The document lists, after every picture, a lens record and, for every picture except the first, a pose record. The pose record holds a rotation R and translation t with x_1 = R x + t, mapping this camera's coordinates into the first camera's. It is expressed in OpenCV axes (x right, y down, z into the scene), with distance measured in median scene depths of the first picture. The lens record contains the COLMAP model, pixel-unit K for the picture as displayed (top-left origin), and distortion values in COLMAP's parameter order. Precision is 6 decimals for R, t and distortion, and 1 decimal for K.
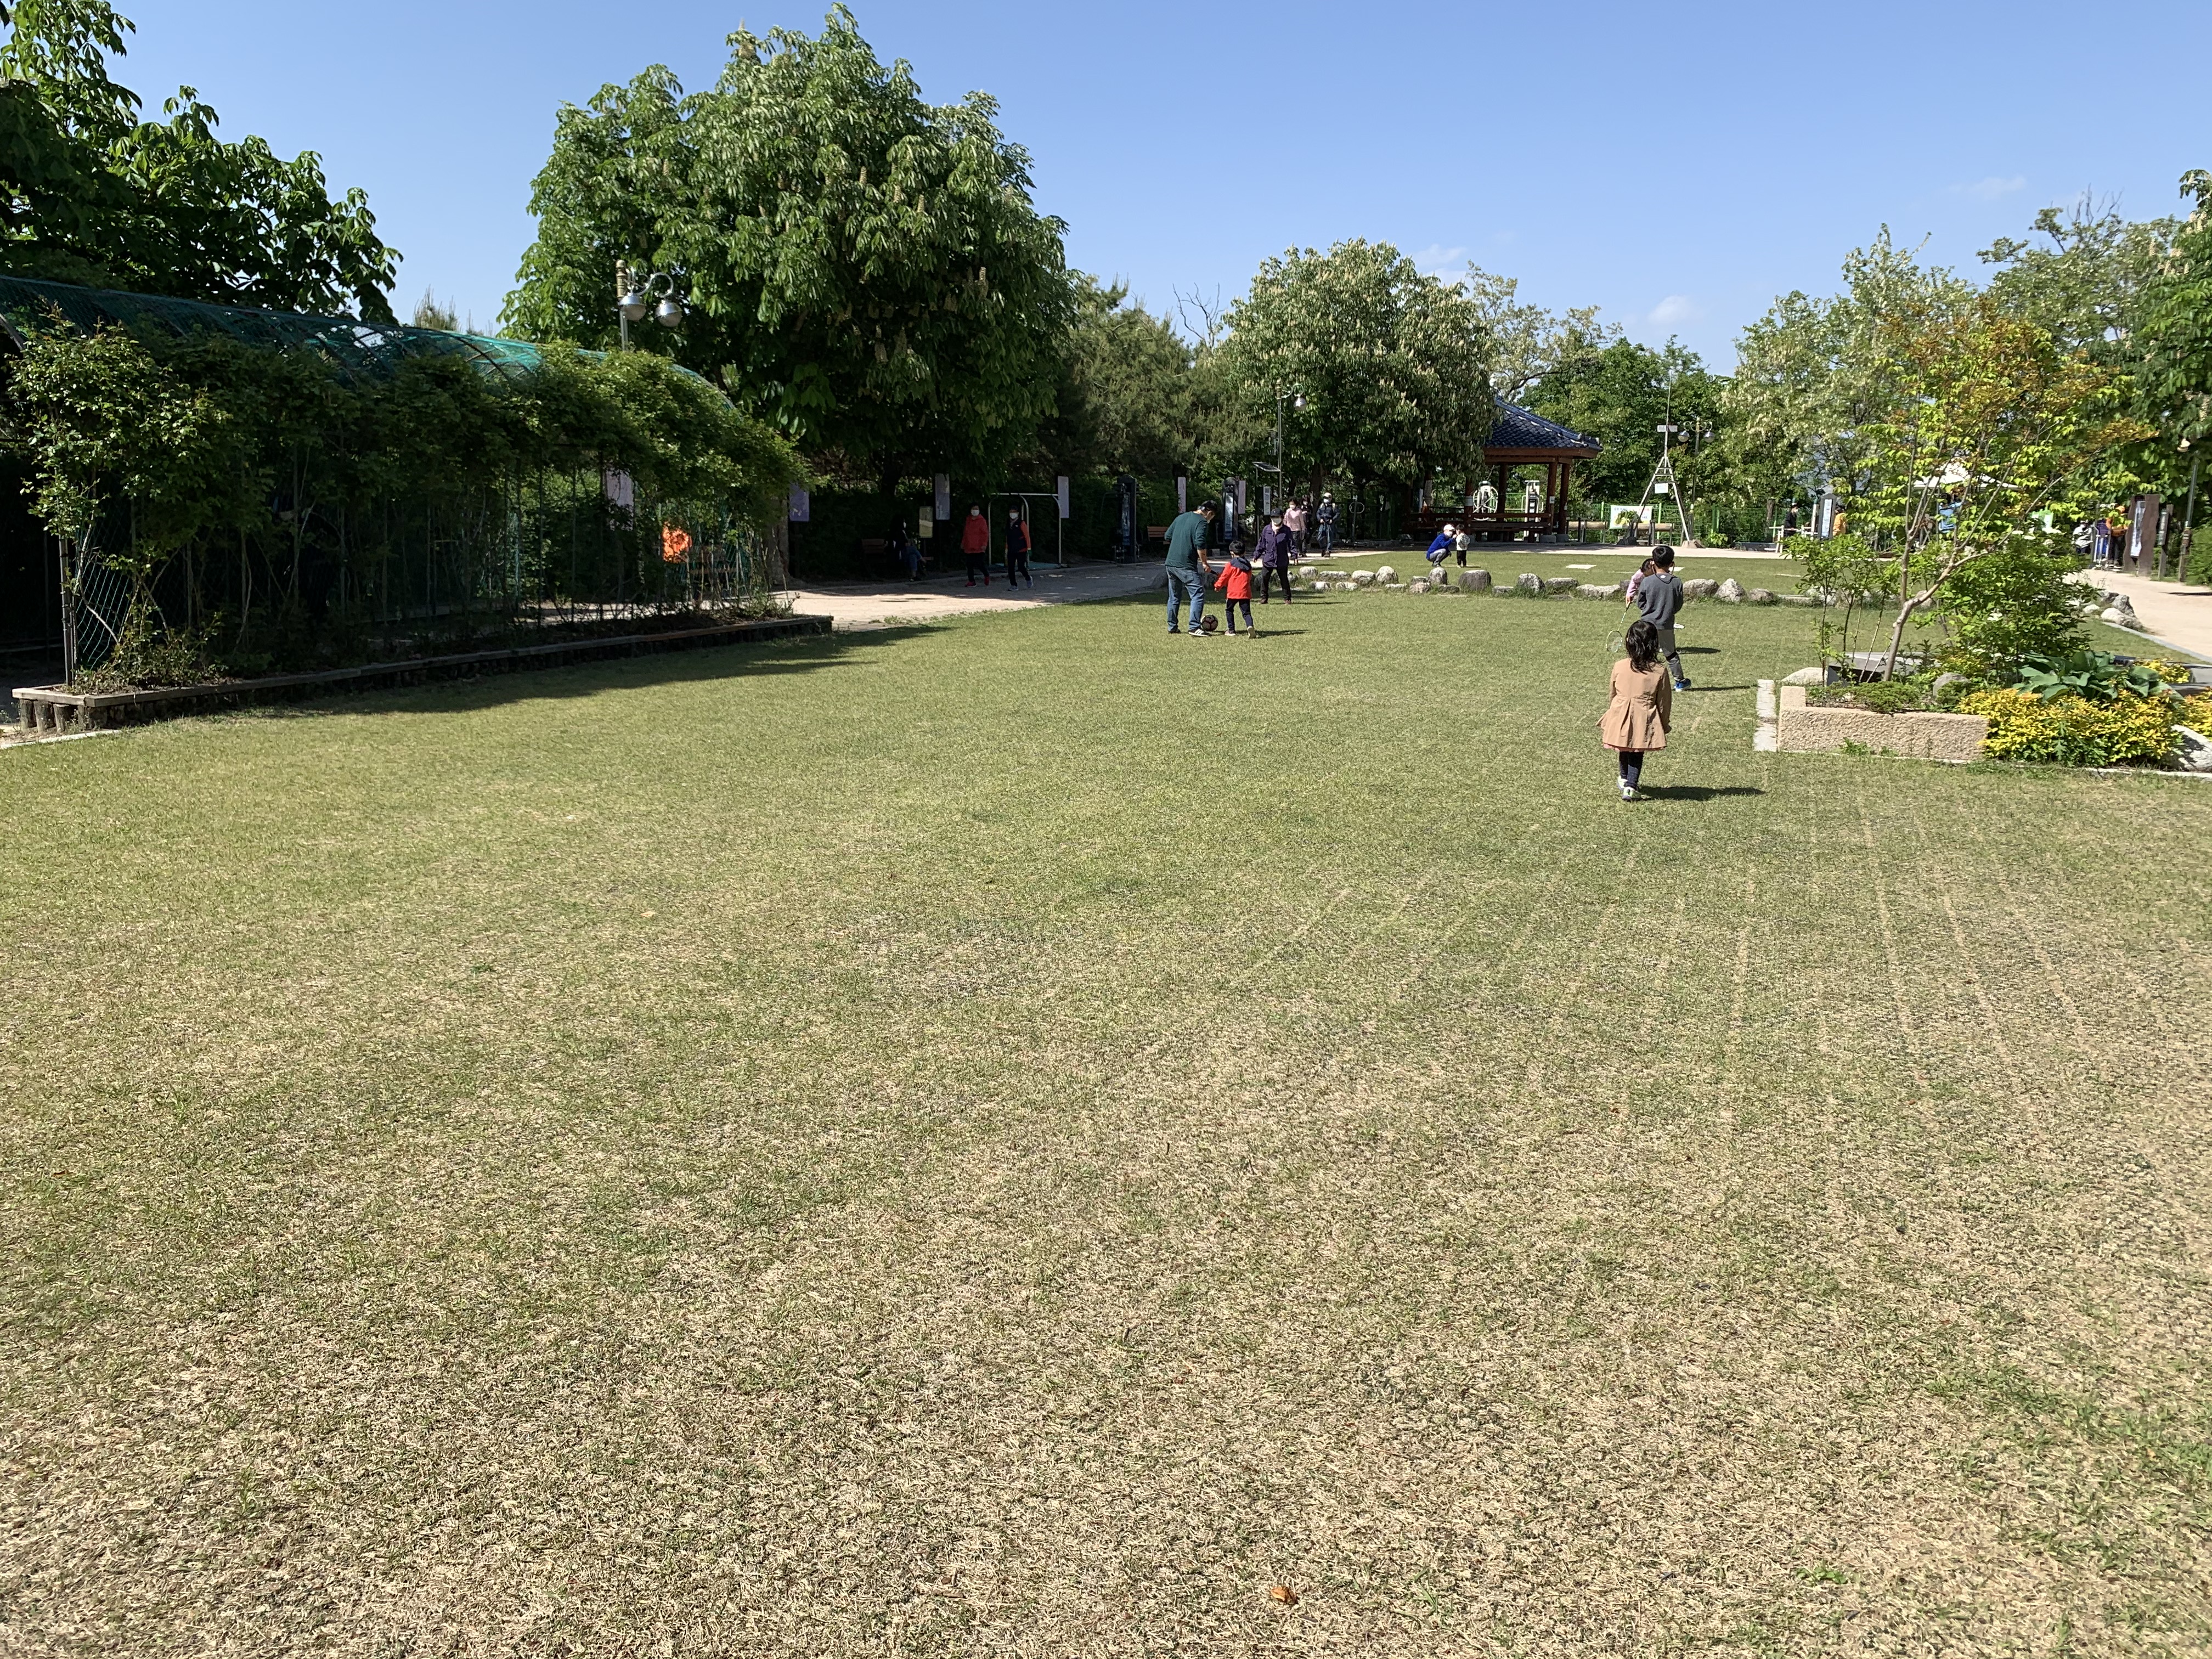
lens RADIAL K [[1687.4, 0, 1111.3], [0, 1687.4, 808.8], [0, 0, 1]] dist [0.020132, -0.002237]
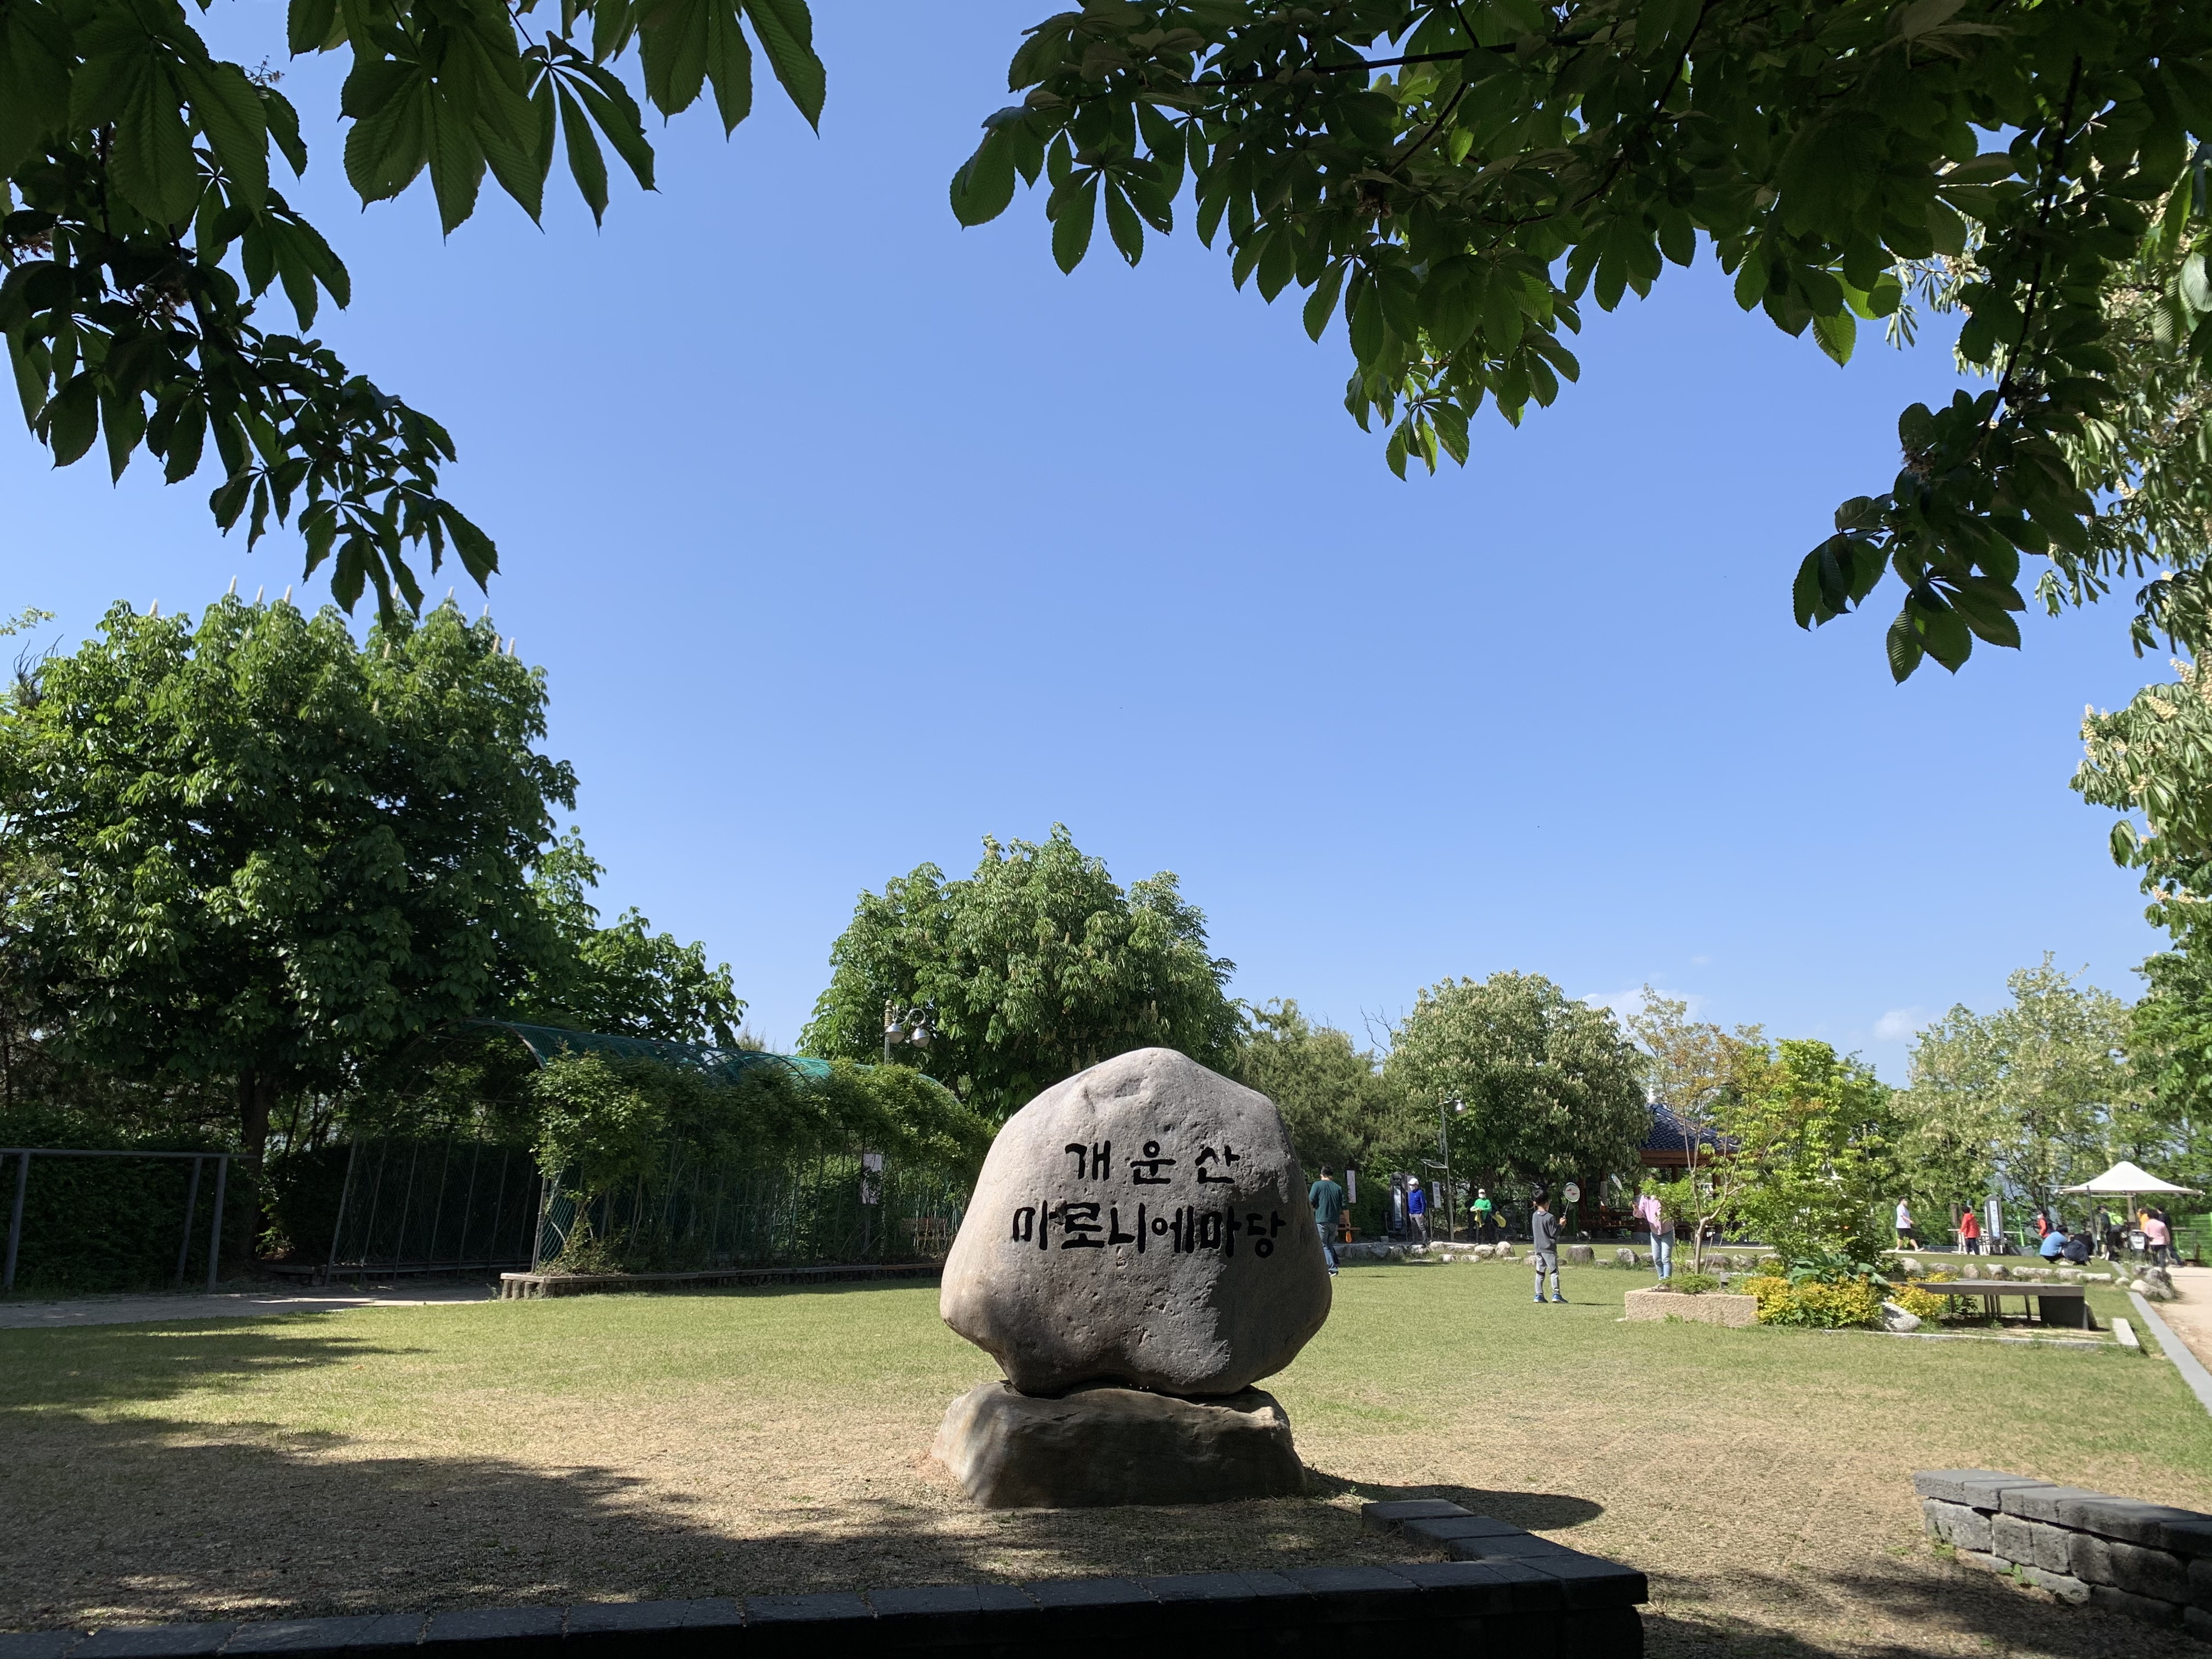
lens RADIAL K [[1676.6, 0, 1106.0], [0, 1676.6, 829.5], [0, 0, 1]] dist [0.101636, -0.136347]
pose [[0.990117, -0.028072, -0.137402, 0.064581], [-0.028364, 0.919428, -0.392234, 0.066278], [0.137342, 0.392255, 0.909546, -0.230453]]
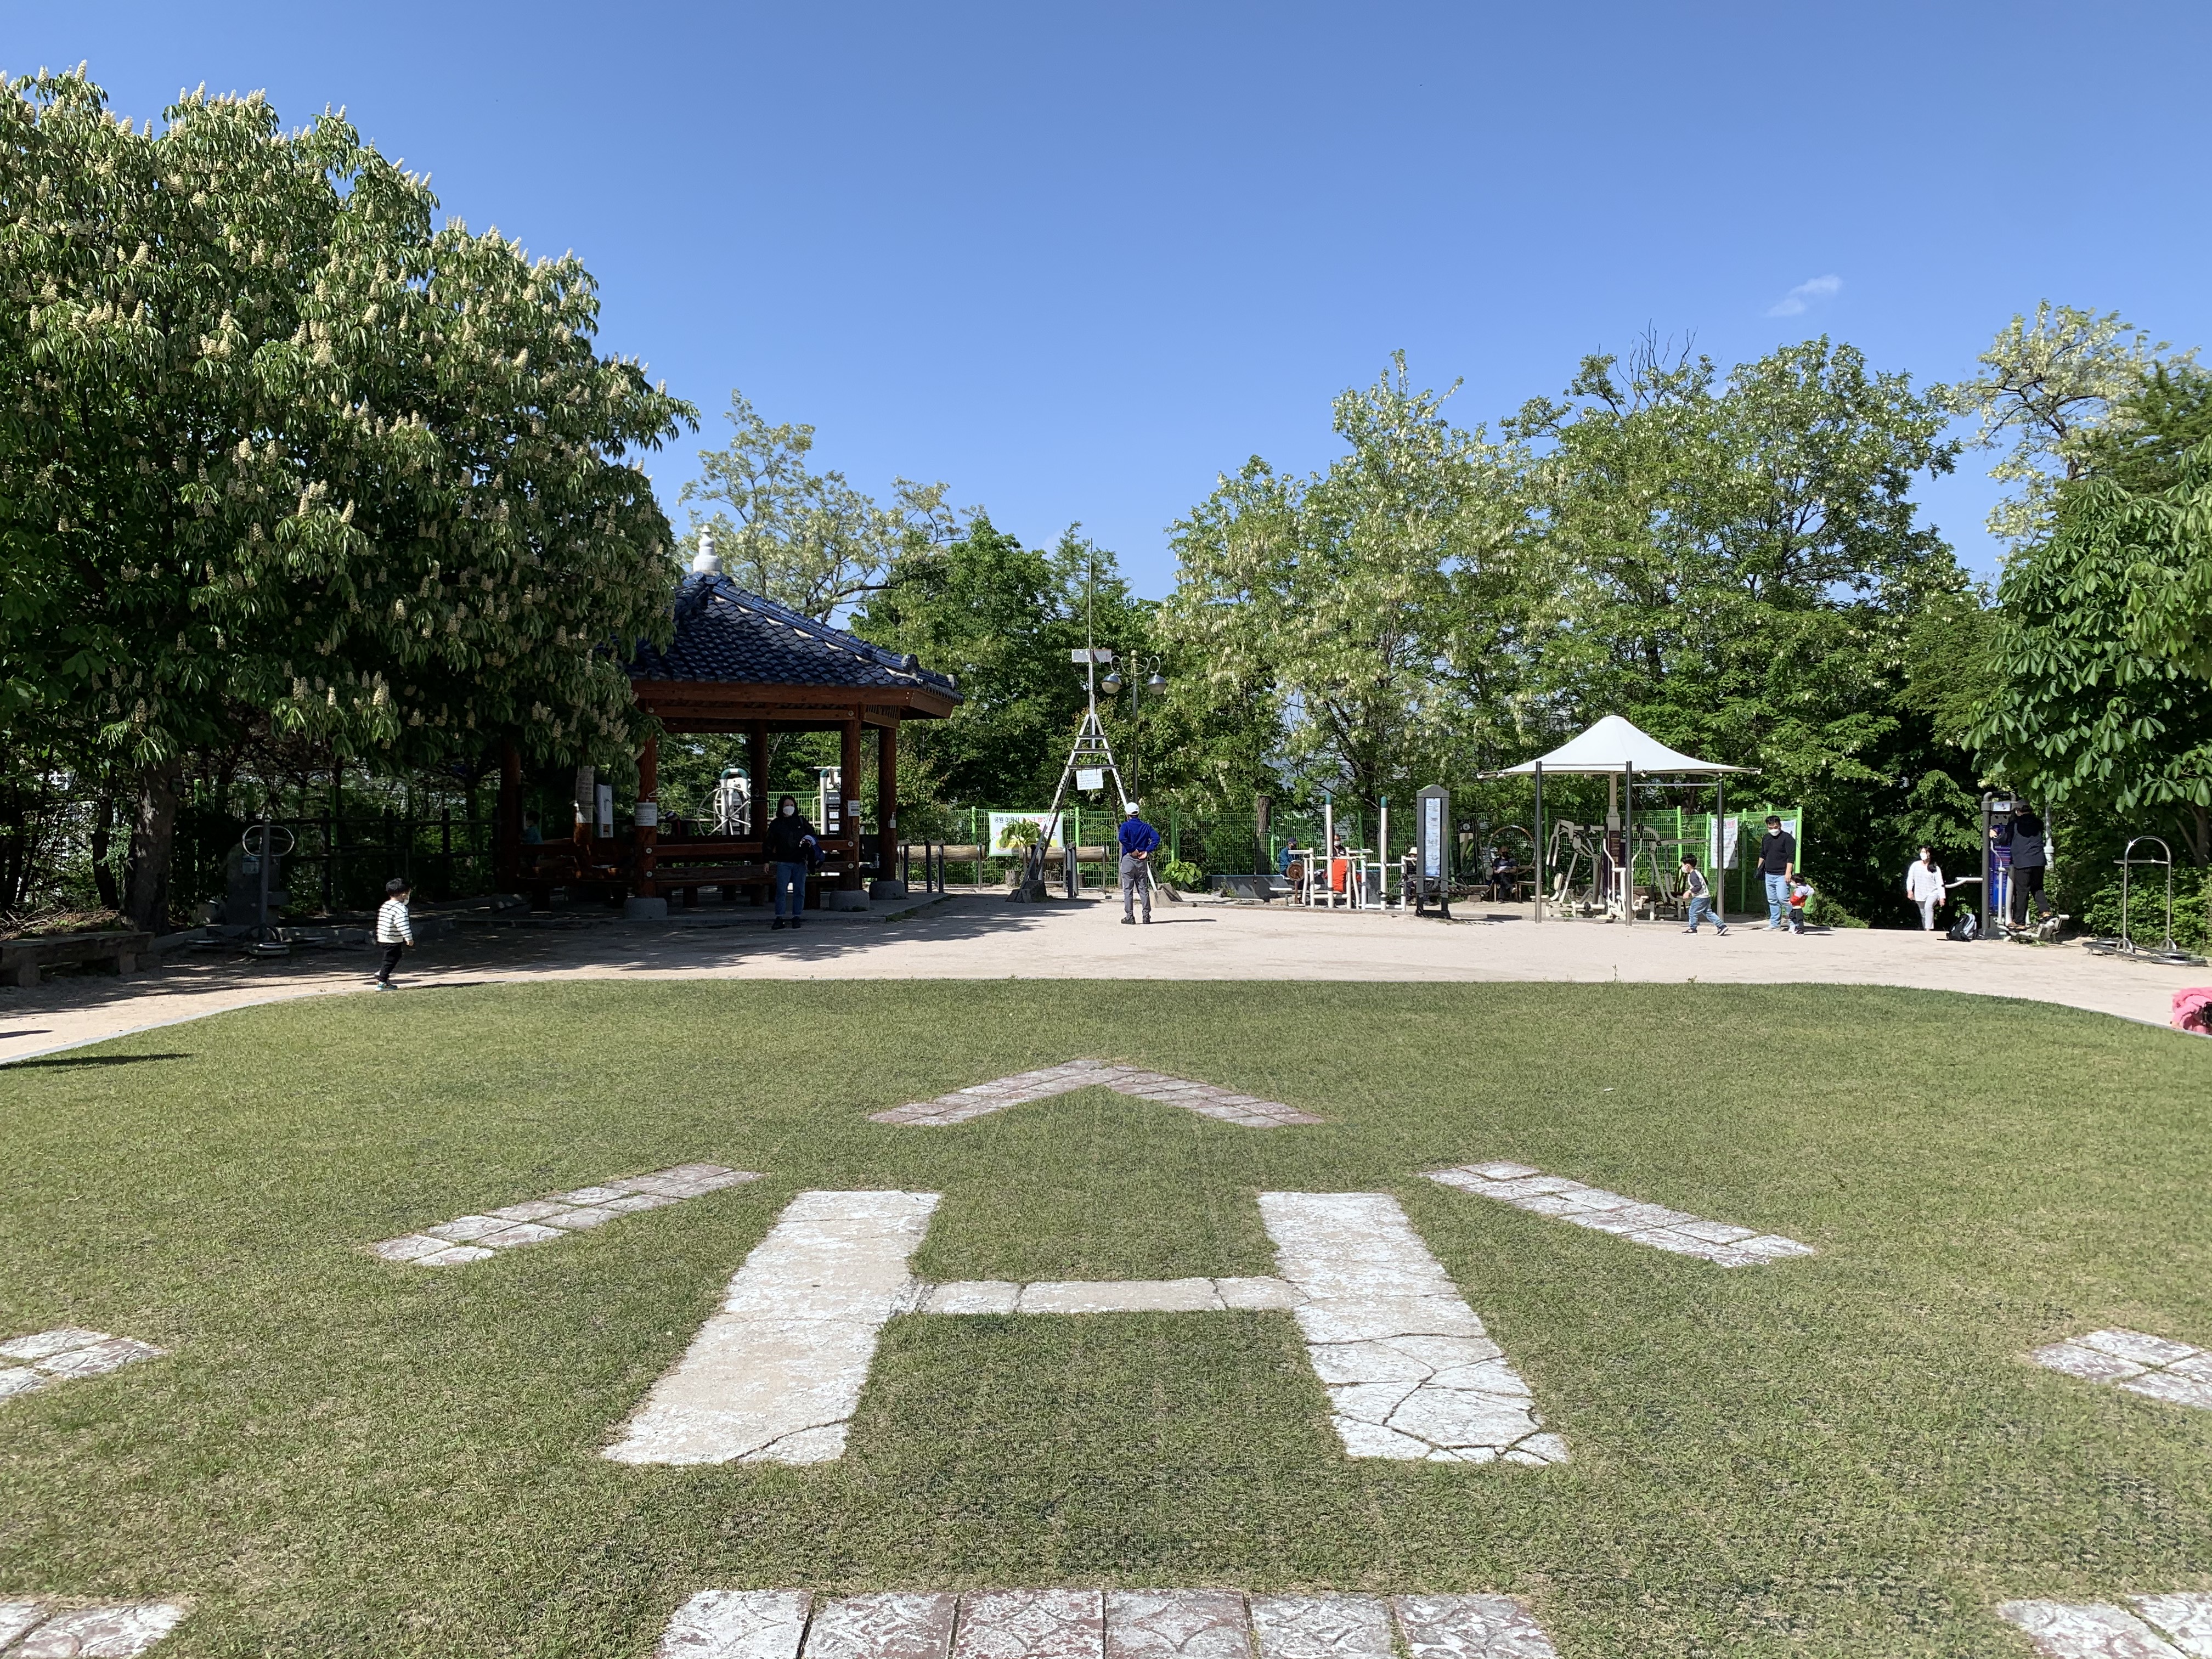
lens RADIAL K [[1676.6, 0, 1106.0], [0, 1676.6, 829.5], [0, 0, 1]] dist [0.101636, -0.136347]
pose [[0.937672, -0.024305, 0.346670, 0.340973], [0.079543, 0.986079, -0.146015, -0.218539], [-0.338295, 0.164489, 0.926553, 1.158717]]
